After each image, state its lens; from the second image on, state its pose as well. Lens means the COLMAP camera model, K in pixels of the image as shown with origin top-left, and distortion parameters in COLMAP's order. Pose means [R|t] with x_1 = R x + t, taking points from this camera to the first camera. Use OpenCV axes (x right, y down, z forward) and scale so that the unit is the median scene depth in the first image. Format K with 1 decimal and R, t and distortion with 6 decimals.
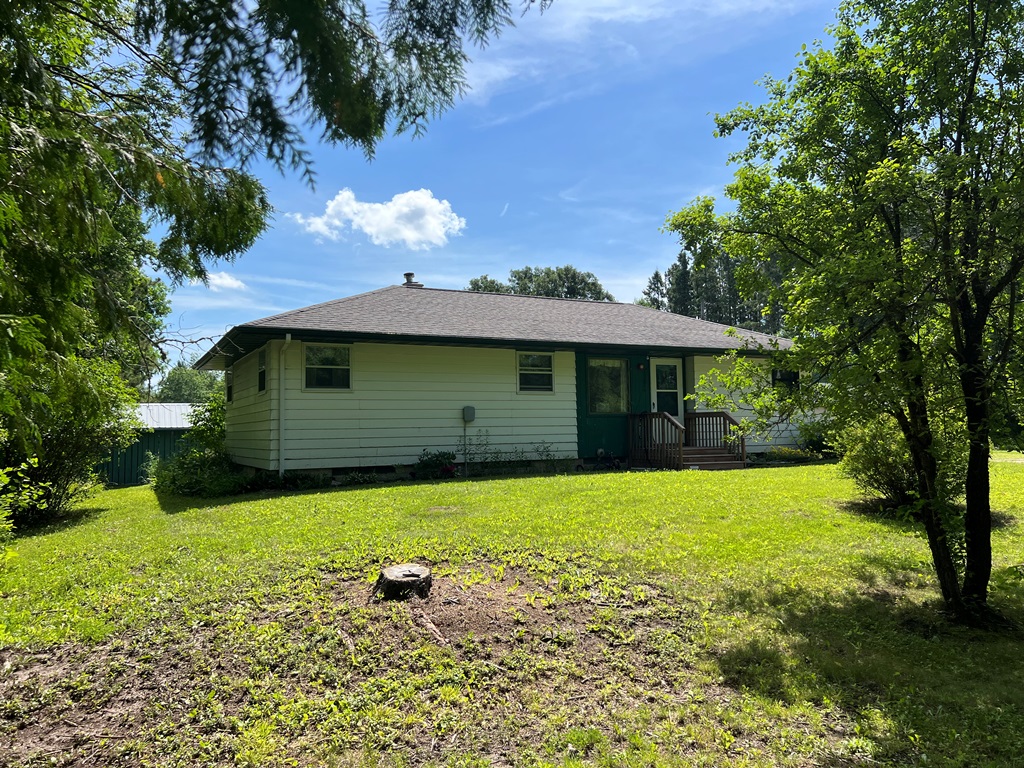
lens RADIAL K [[764.4, 0, 512.0], [0, 764.4, 384.0], [0, 0, 1]] dist [0.285155, 0.000174]
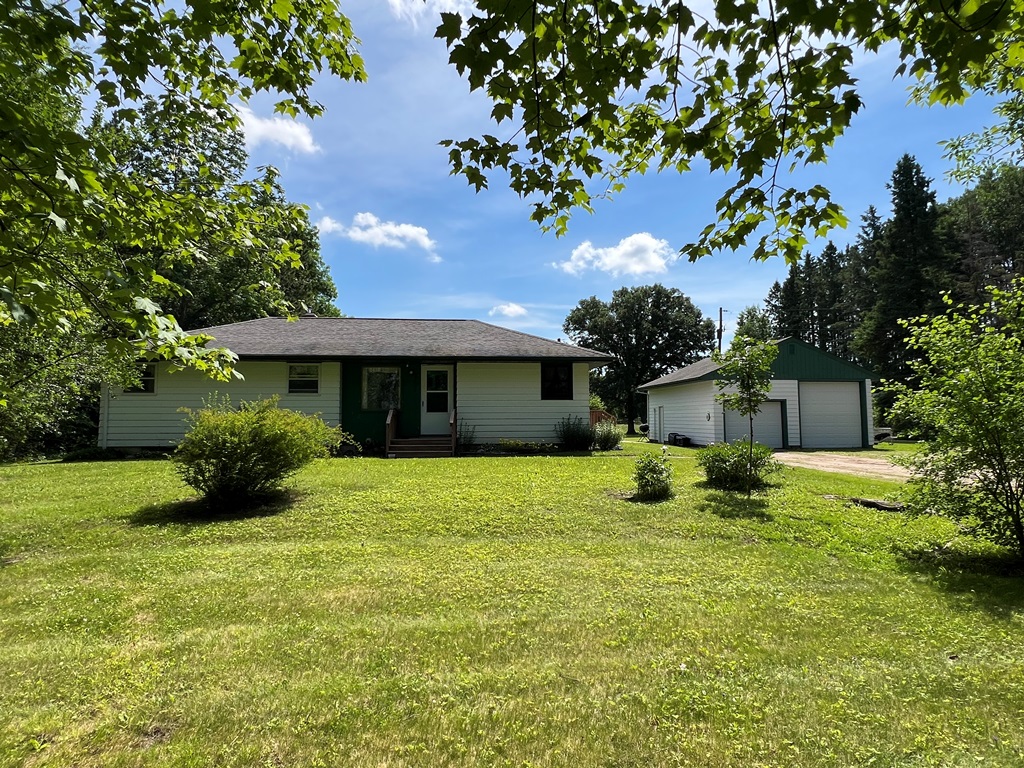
lens RADIAL K [[567.5, 0, 512.0], [0, 567.5, 384.0], [0, 0, 1]] dist [0.000545, 0.000081]
pose [[0.915123, -0.009792, -0.403056, 0.165158], [0.013288, 0.999894, 0.005876, -0.001722], [0.402956, -0.010733, 0.915157, 0.055544]]
